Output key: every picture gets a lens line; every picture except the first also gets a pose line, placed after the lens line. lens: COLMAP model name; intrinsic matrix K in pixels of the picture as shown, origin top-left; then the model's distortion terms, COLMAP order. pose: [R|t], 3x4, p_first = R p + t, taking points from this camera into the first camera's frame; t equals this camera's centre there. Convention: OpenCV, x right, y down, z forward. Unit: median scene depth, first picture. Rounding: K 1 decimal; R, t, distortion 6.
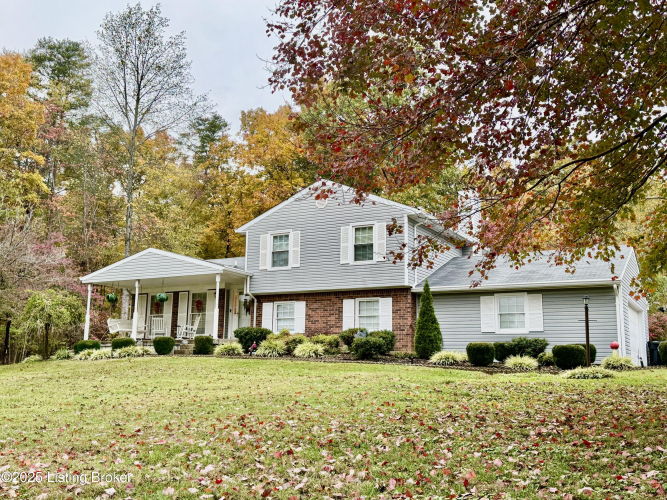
lens RADIAL K [[720.1, 0, 332.5], [0, 720.1, 251.4], [0, 0, 1]] dist [0.099285, 0.000000]
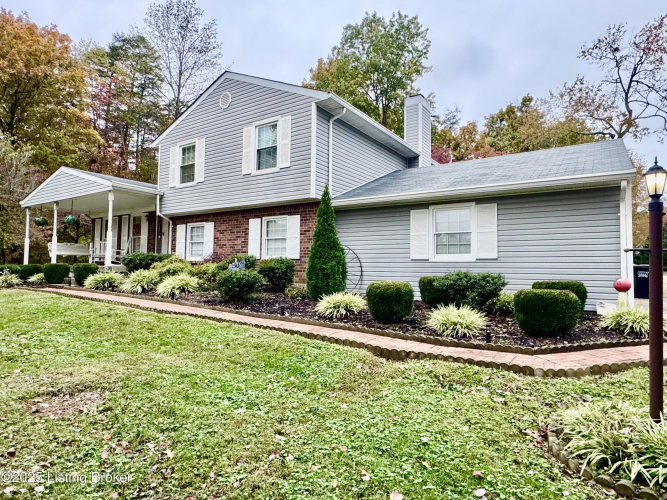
lens RADIAL K [[415.5, 0, 334.1], [0, 415.5, 249.5], [0, 0, 1]] dist [-0.006156, 0.000310]
pose [[0.996020, -0.007674, -0.088796, 0.159287], [0.018217, 0.992782, 0.118541, 0.048837], [0.087245, -0.119687, 0.988971, 0.557953]]
